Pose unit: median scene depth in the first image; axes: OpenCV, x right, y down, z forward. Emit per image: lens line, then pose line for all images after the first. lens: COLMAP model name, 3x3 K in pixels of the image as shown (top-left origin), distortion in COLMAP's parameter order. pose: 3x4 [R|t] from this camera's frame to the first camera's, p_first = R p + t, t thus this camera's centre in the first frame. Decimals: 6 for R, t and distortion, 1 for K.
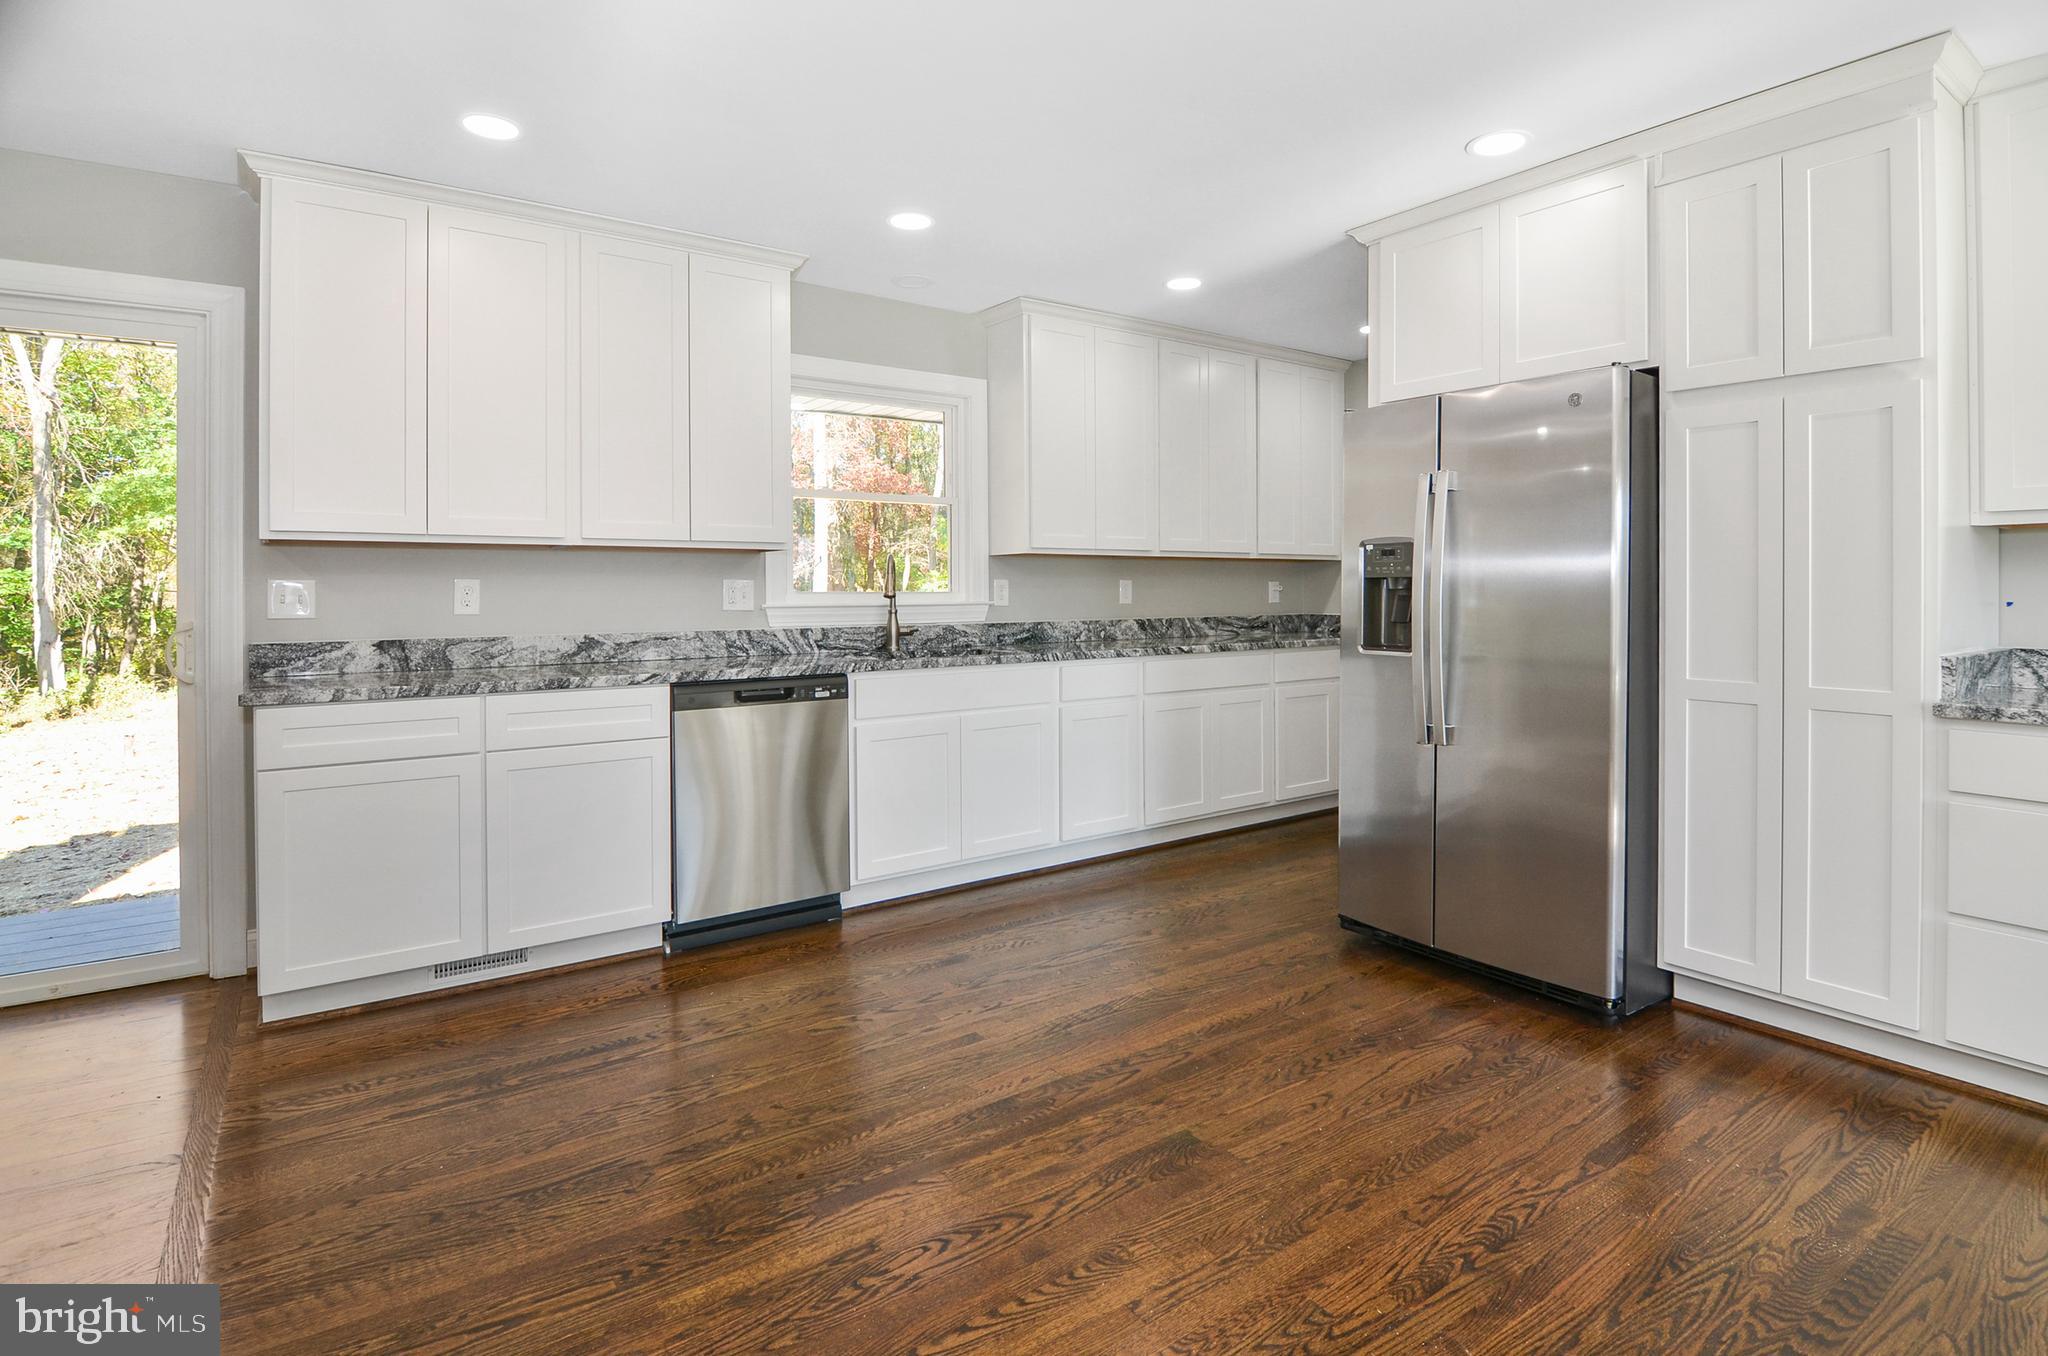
lens RADIAL K [[1024.2, 0, 1045.6], [0, 1024.2, 594.9], [0, 0, 1]] dist [-0.005055, -0.007104]
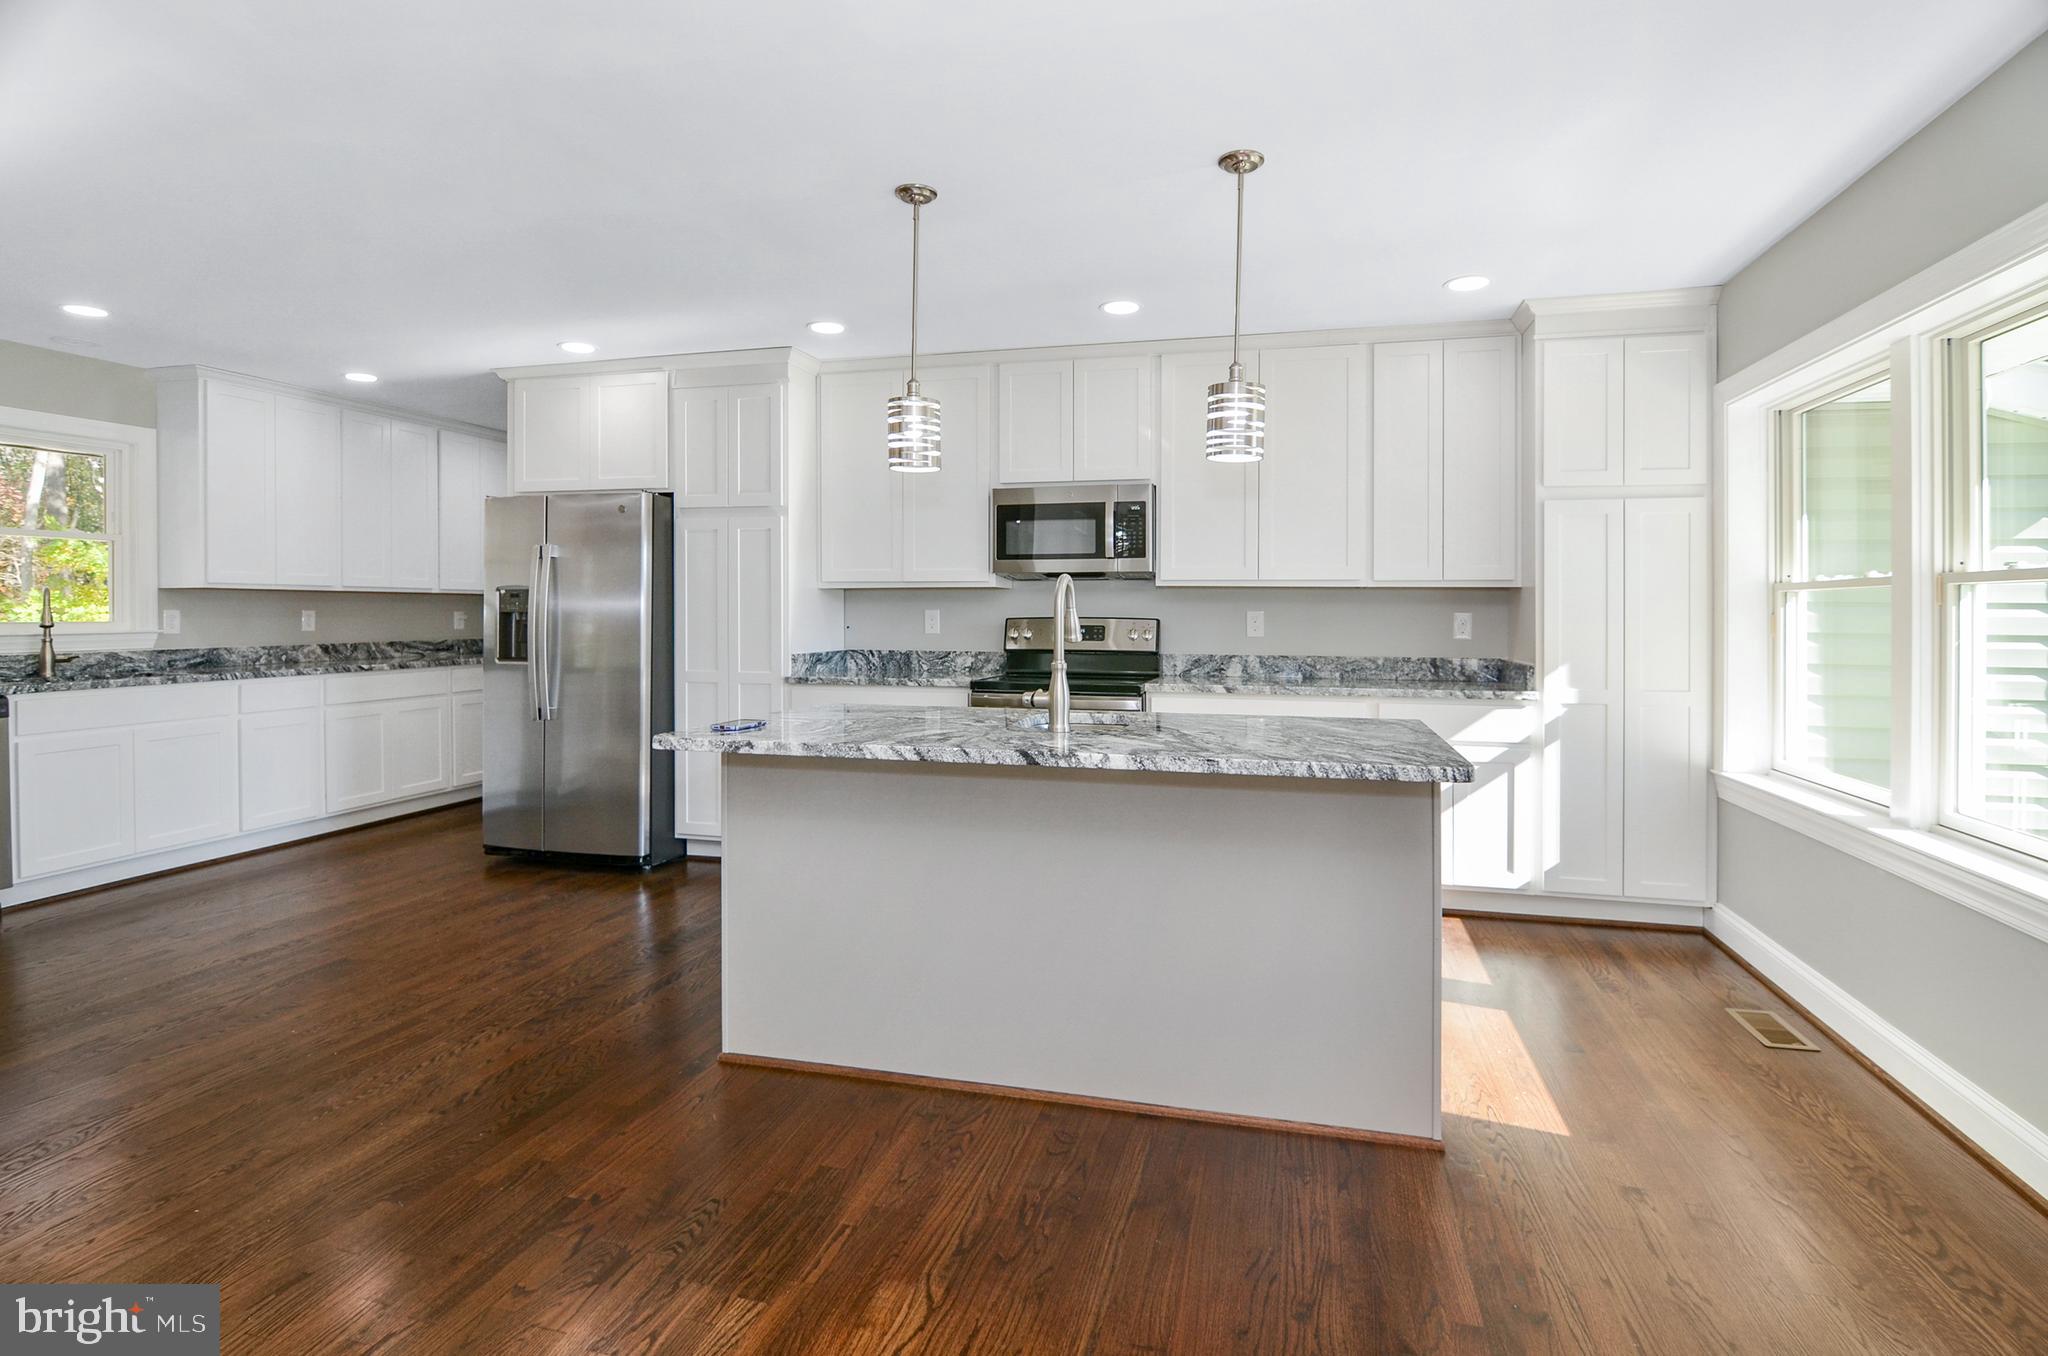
lens RADIAL K [[1024.2, 0, 1036.1], [0, 1024.2, 616.9], [0, 0, 1]] dist [-0.005055, -0.007104]
pose [[0.773779, -0.001395, 0.633455, -0.021259], [0.002175, 0.999998, -0.000454, -0.006700], [-0.633453, 0.001728, 0.773780, -0.570286]]
